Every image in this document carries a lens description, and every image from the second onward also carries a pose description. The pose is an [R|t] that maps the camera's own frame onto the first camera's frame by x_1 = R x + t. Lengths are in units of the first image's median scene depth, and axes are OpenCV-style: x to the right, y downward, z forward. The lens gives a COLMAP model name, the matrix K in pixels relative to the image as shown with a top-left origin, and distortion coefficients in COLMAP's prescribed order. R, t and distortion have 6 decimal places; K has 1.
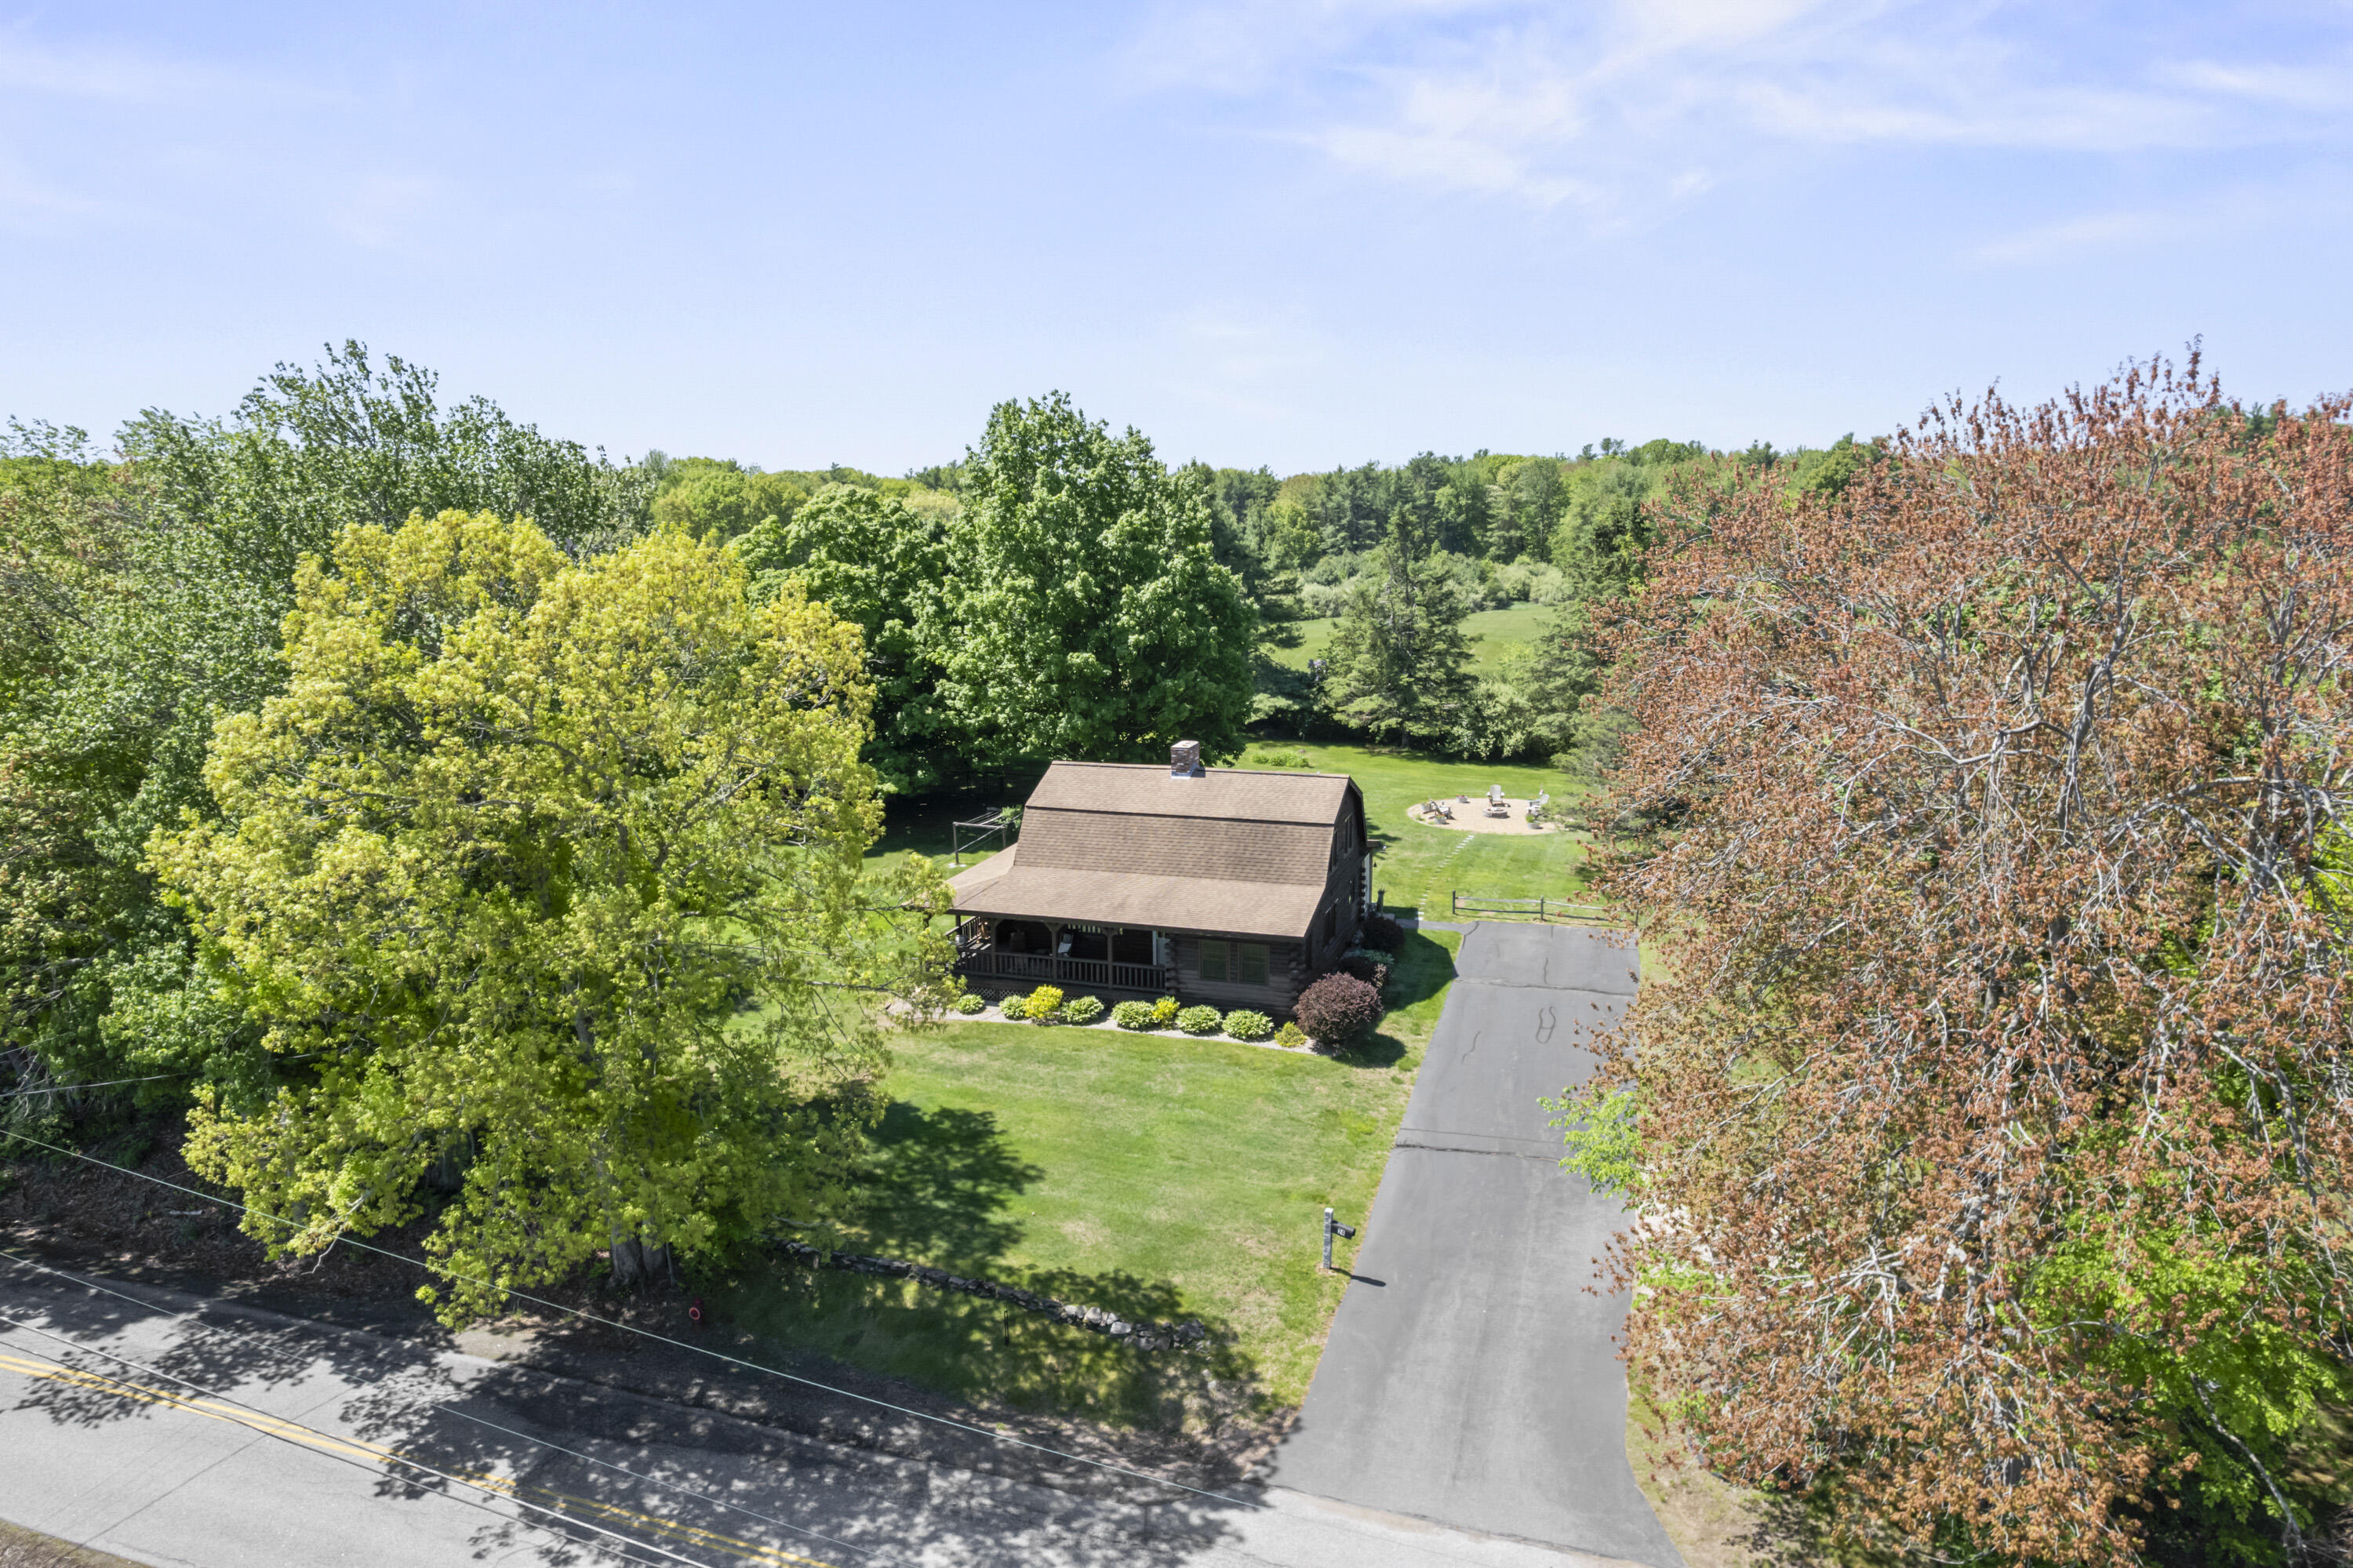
lens RADIAL K [[1589.3, 0, 1143.2], [0, 1589.3, 770.9], [0, 0, 1]] dist [-0.054737, 0.002798]
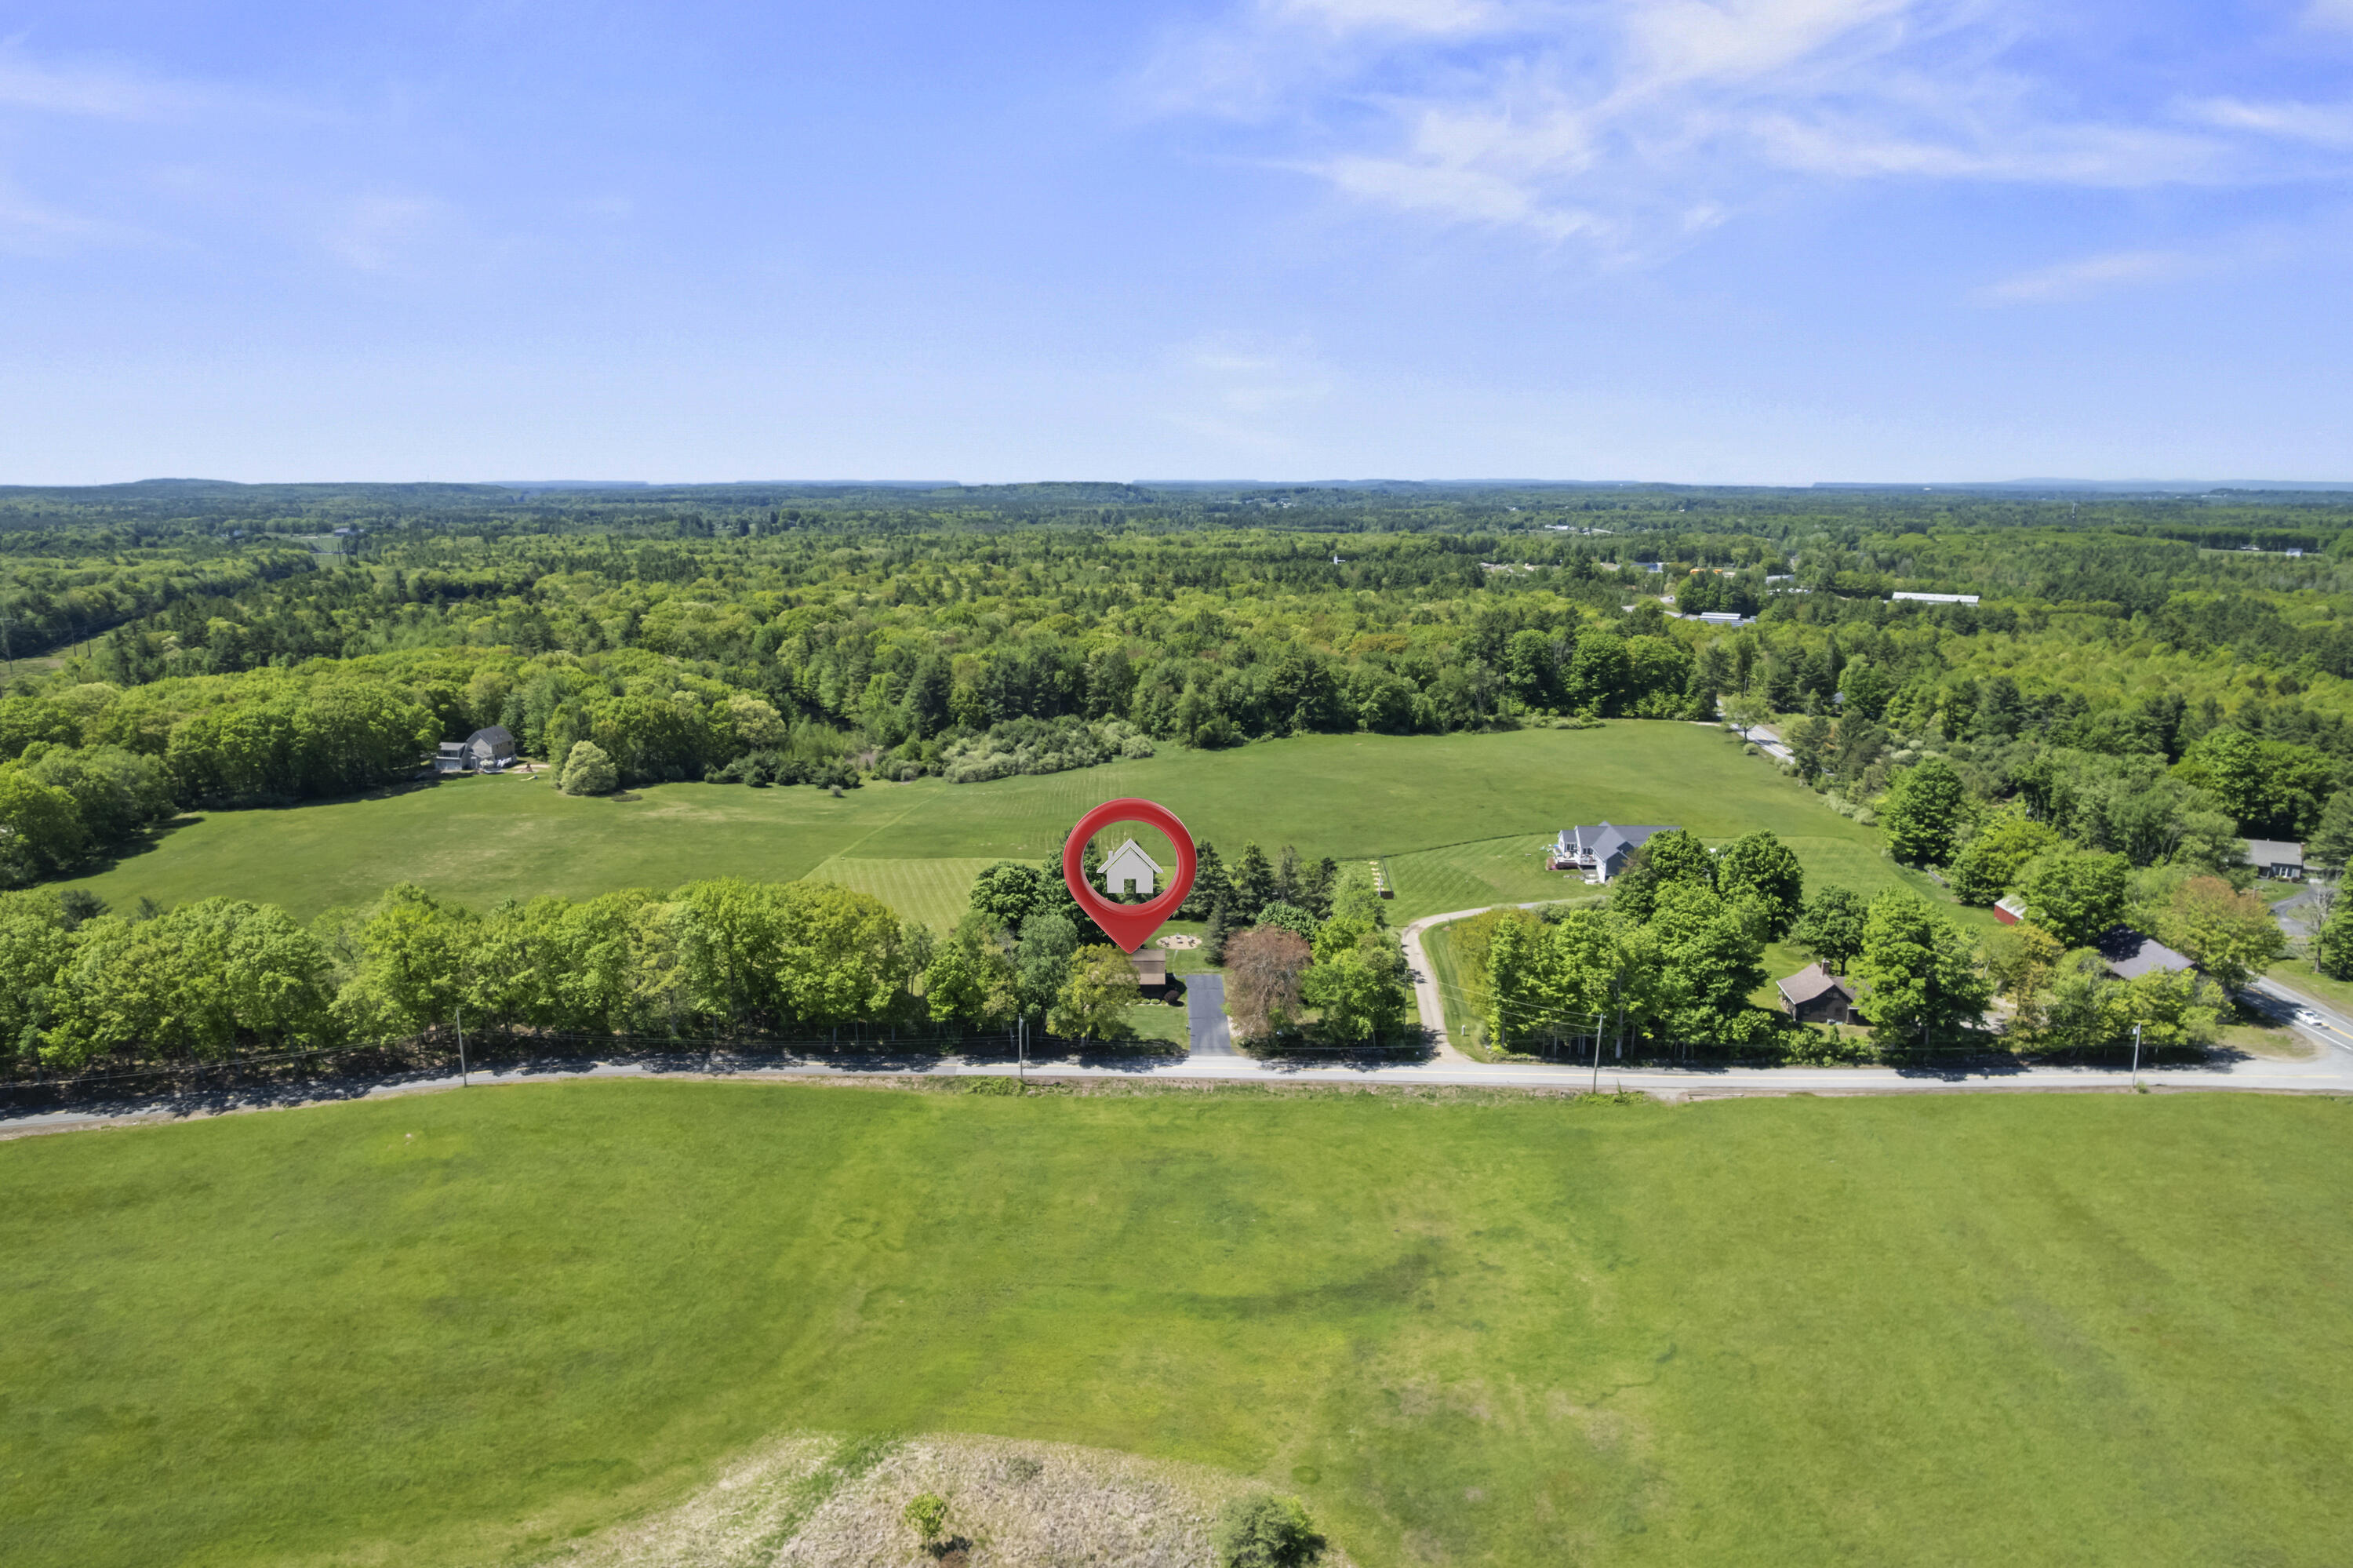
lens RADIAL K [[1589.3, 0, 1143.2], [0, 1589.3, 770.9], [0, 0, 1]] dist [-0.054737, 0.002798]
pose [[0.954819, -0.051008, 0.292779, -1.061932], [0.049717, 0.998693, 0.011852, -0.482537], [-0.293001, 0.003240, 0.956107, -2.908367]]
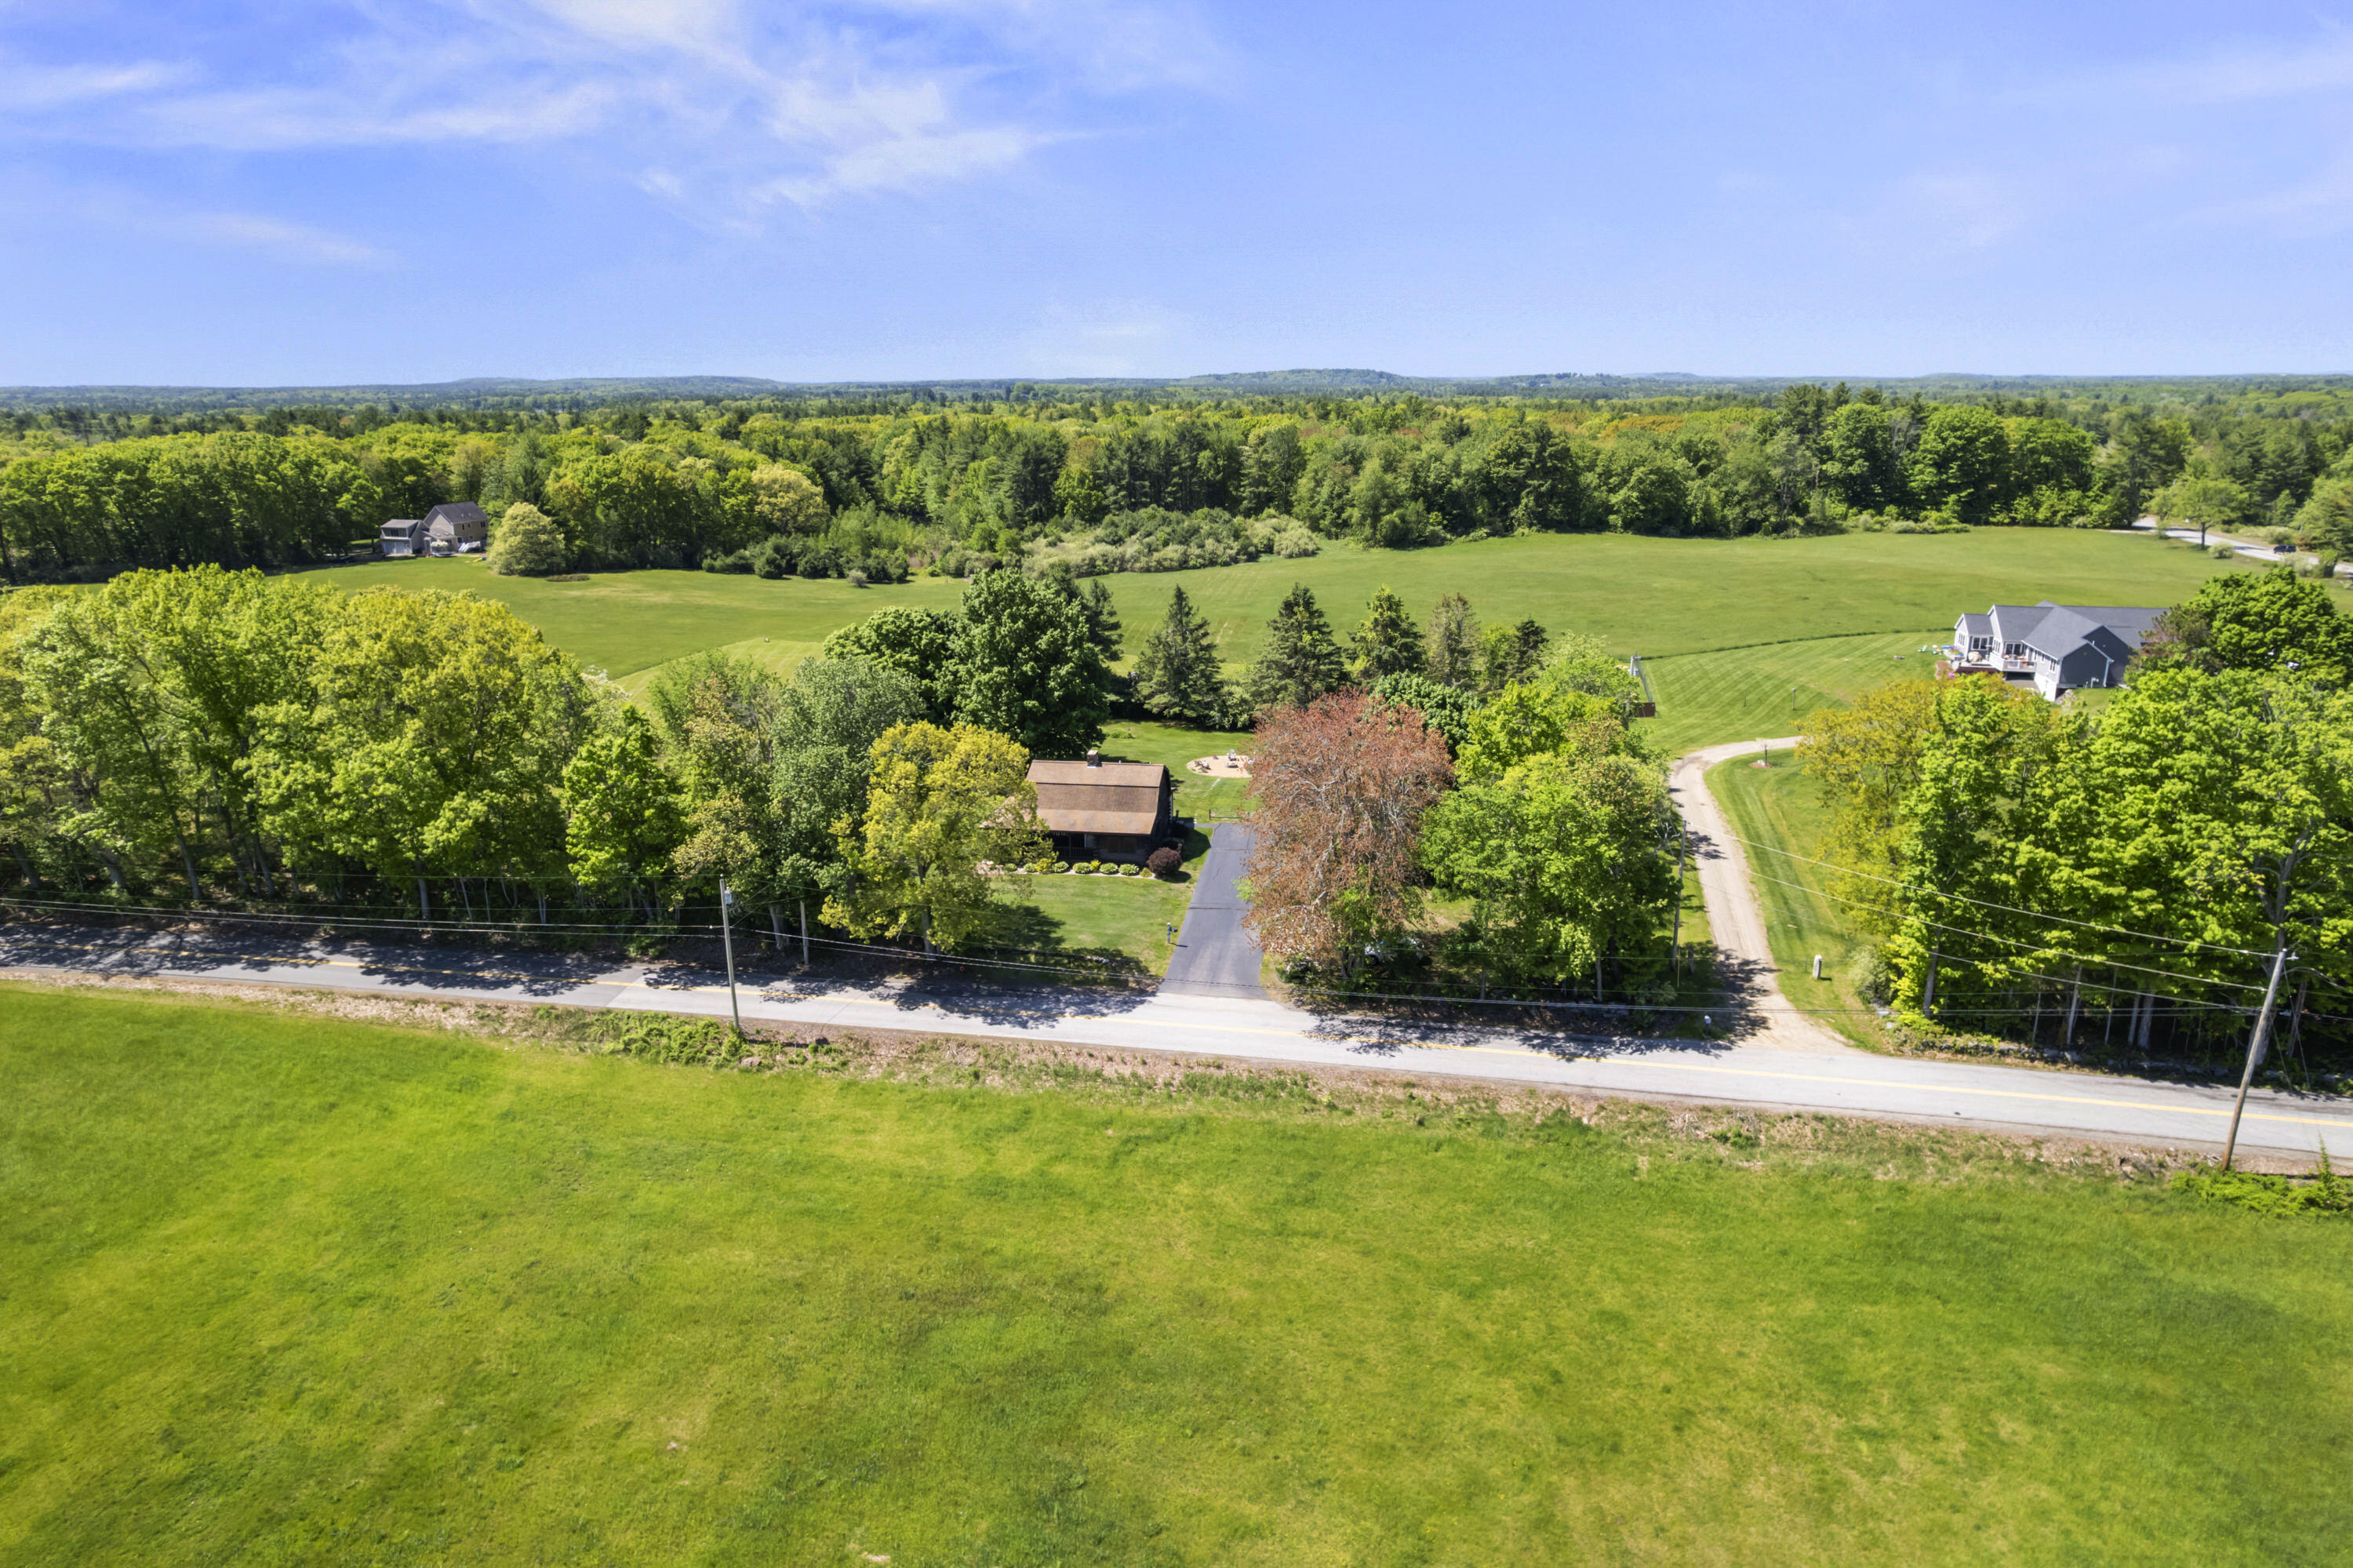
lens RADIAL K [[1589.3, 0, 1143.2], [0, 1589.3, 770.9], [0, 0, 1]] dist [-0.054737, 0.002798]
pose [[0.989327, -0.035210, 0.141395, -0.186460], [0.025214, 0.997095, 0.071875, -0.125407], [-0.143515, -0.067543, 0.987341, -1.053581]]
